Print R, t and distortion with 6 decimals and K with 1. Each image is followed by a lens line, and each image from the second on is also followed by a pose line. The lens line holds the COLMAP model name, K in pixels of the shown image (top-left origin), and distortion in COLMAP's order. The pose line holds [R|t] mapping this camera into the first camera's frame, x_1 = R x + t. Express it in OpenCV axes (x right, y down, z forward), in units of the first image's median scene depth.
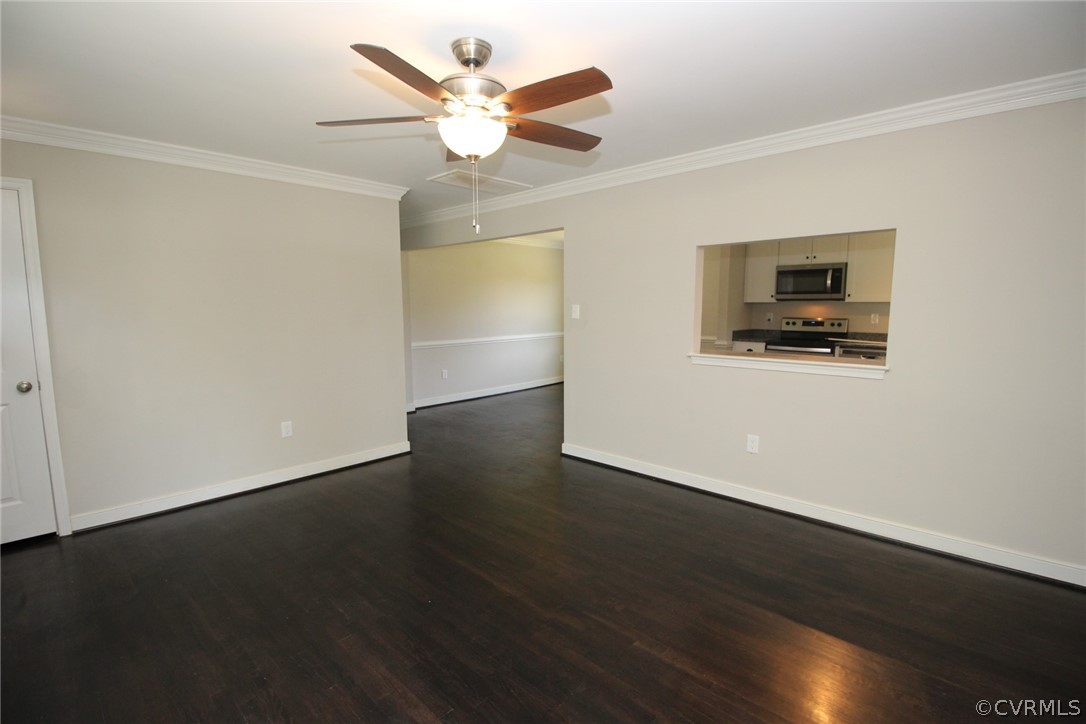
lens RADIAL K [[504.6, 0, 540.4], [0, 504.6, 368.0], [0, 0, 1]] dist [-0.016261, 0.000056]
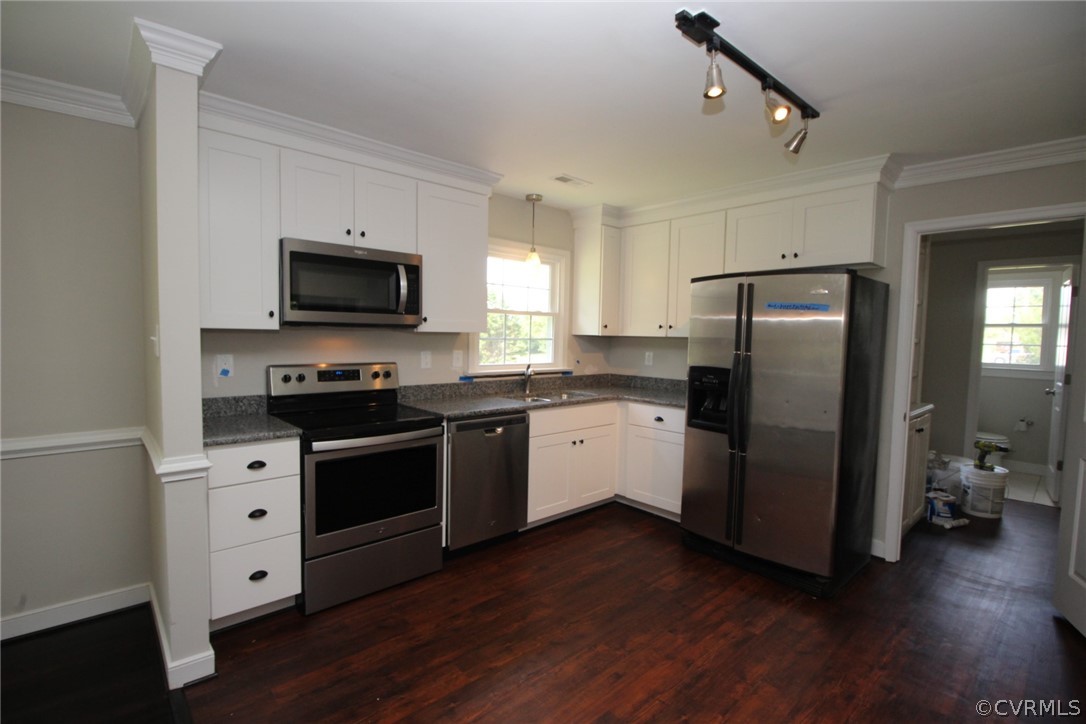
lens RADIAL K [[504.6, 0, 540.4], [0, 504.6, 368.0], [0, 0, 1]] dist [-0.016261, 0.000056]
pose [[0.074547, -0.060755, 0.995365, 0.086113], [0.104665, 0.993106, 0.052779, -0.099843], [-0.991710, 0.100246, 0.080393, 0.767317]]
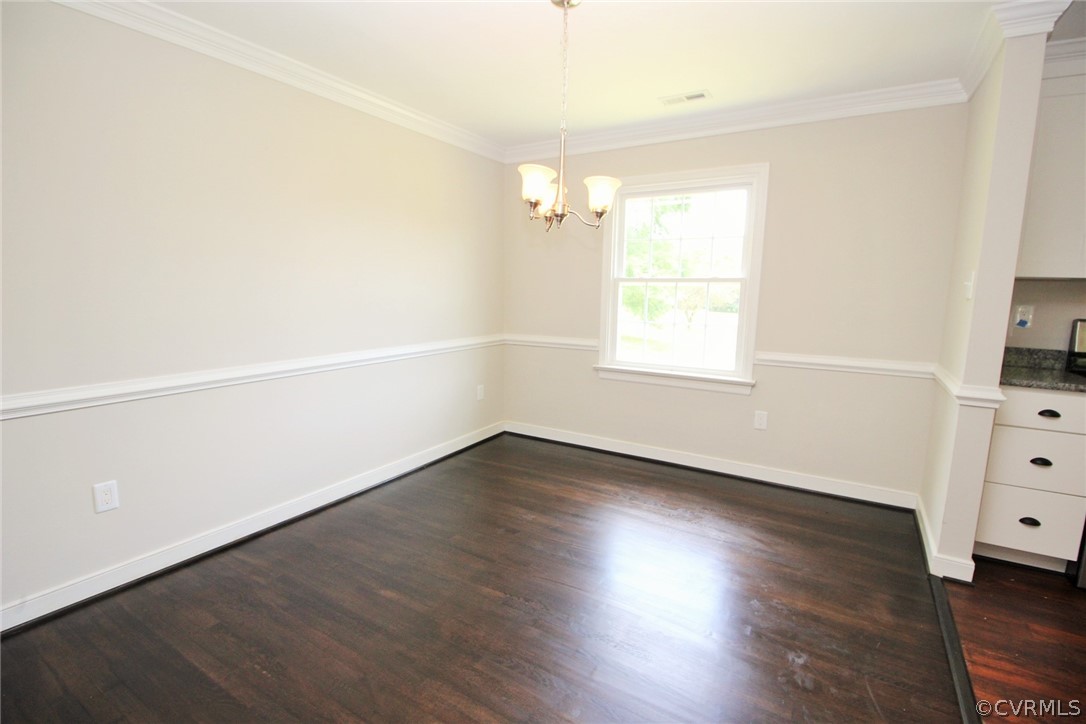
lens RADIAL K [[504.6, 0, 540.4], [0, 504.6, 368.0], [0, 0, 1]] dist [-0.016261, 0.000056]
pose [[0.980563, -0.028180, 0.194170, 0.002554], [0.020791, 0.998984, 0.039990, -0.089011], [-0.195099, -0.035175, 0.980152, 0.730206]]
